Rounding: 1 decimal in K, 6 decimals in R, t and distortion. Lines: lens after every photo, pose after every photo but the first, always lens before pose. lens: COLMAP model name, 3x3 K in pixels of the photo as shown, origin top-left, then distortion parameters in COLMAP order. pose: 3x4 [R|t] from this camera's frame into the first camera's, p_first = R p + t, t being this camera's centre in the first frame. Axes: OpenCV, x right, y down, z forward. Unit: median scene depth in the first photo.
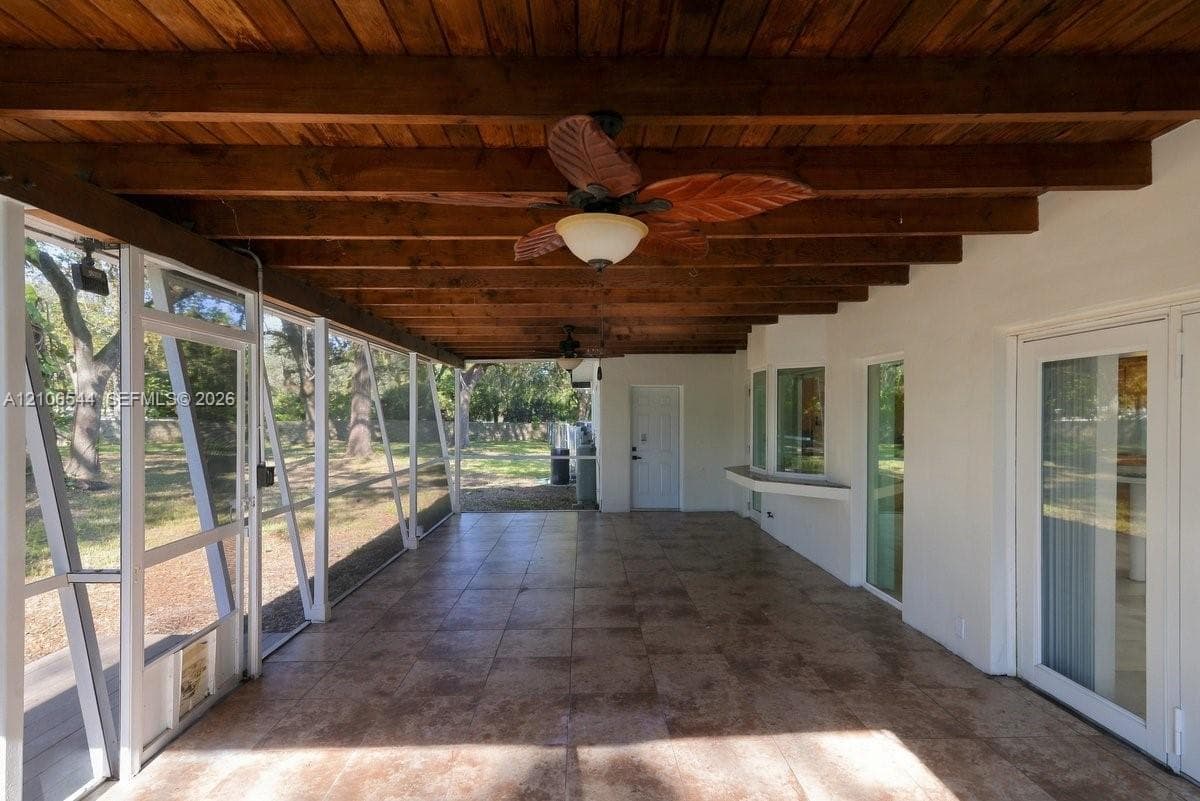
lens RADIAL K [[572.5, 0, 597.9], [0, 572.5, 416.7], [0, 0, 1]] dist [0.013544, 0.000375]
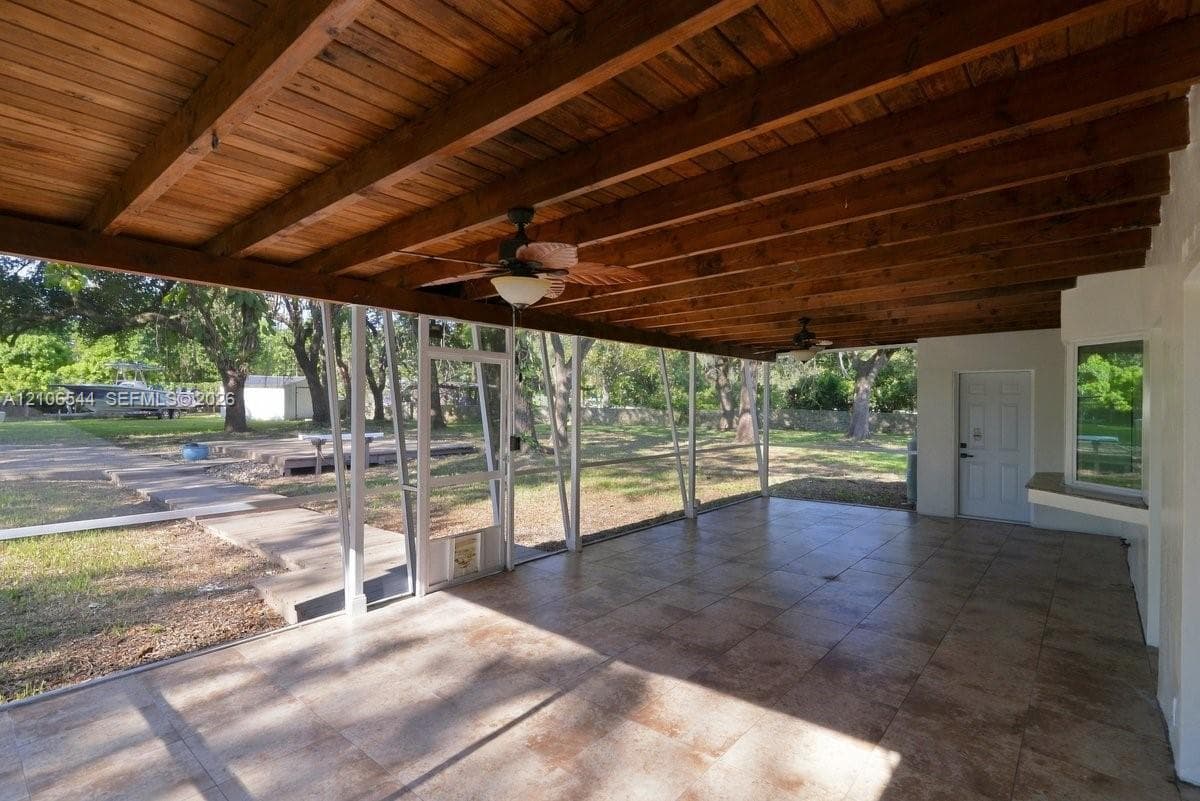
lens RADIAL K [[560.2, 0, 596.5], [0, 560.2, 407.9], [0, 0, 1]] dist [0.007613, -0.000023]
pose [[0.743923, 0.008192, -0.668215, 0.631168], [-0.006102, 0.999966, 0.005466, -0.004208], [0.668238, 0.000012, 0.743948, 0.017077]]
